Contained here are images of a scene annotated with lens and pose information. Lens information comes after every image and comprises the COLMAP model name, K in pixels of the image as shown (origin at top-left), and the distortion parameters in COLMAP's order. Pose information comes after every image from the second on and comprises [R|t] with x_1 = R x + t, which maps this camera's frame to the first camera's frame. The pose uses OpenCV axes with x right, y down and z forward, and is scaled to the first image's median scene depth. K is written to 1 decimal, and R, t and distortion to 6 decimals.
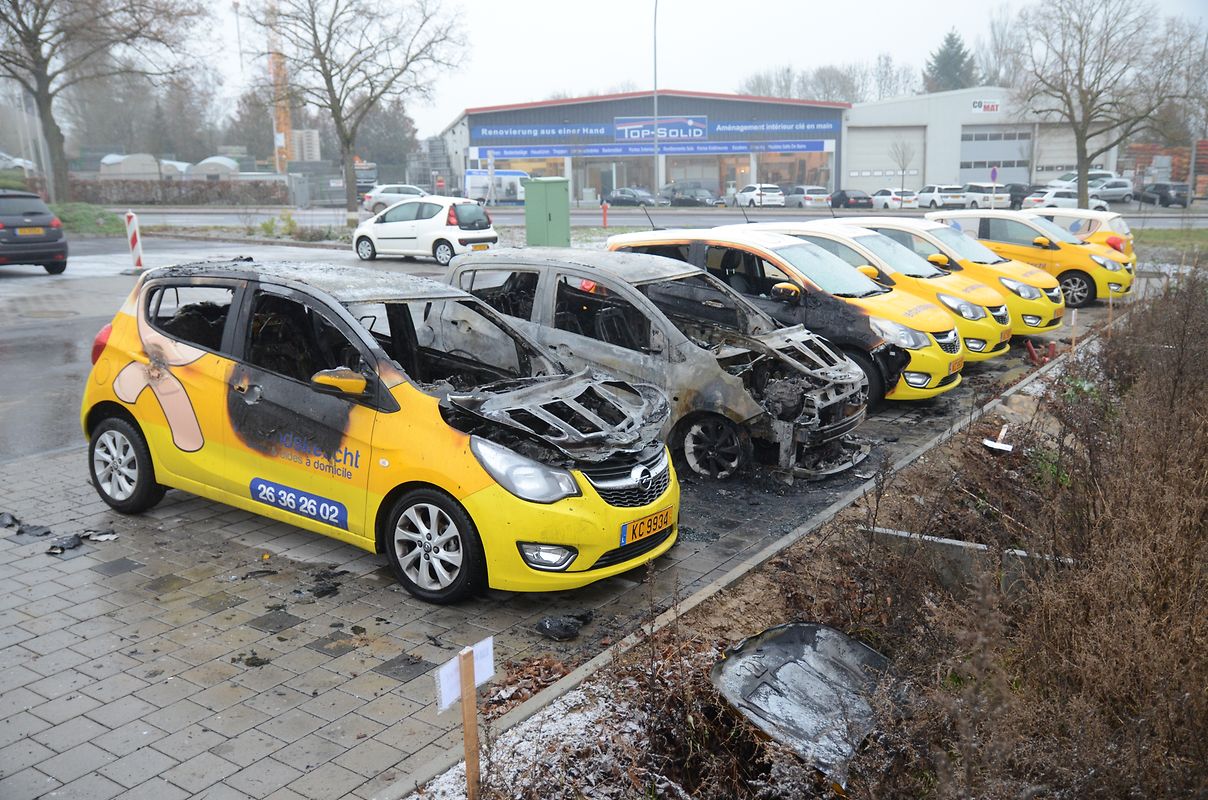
lens RADIAL K [[1096.9, 0, 604.0], [0, 1096.9, 400.0], [0, 0, 1]] dist [-0.077668, 0.161934]
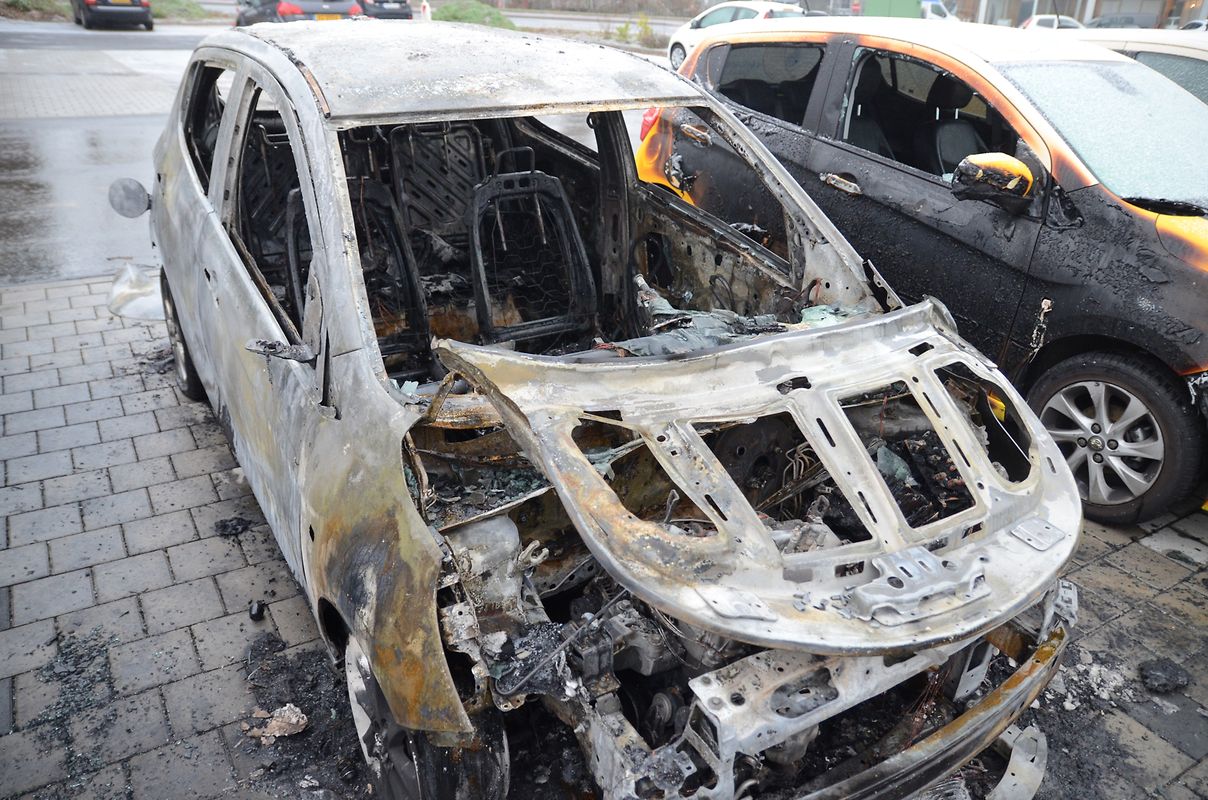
lens RADIAL K [[907.7, 0, 605.3], [0, 907.7, 405.1], [0, 0, 1]] dist [-0.121891, 0.117983]
pose [[0.906478, 0.202254, -0.370662, 0.148533], [-0.115788, 0.963235, 0.242429, -0.069131], [0.406067, -0.176838, 0.896570, 0.551013]]
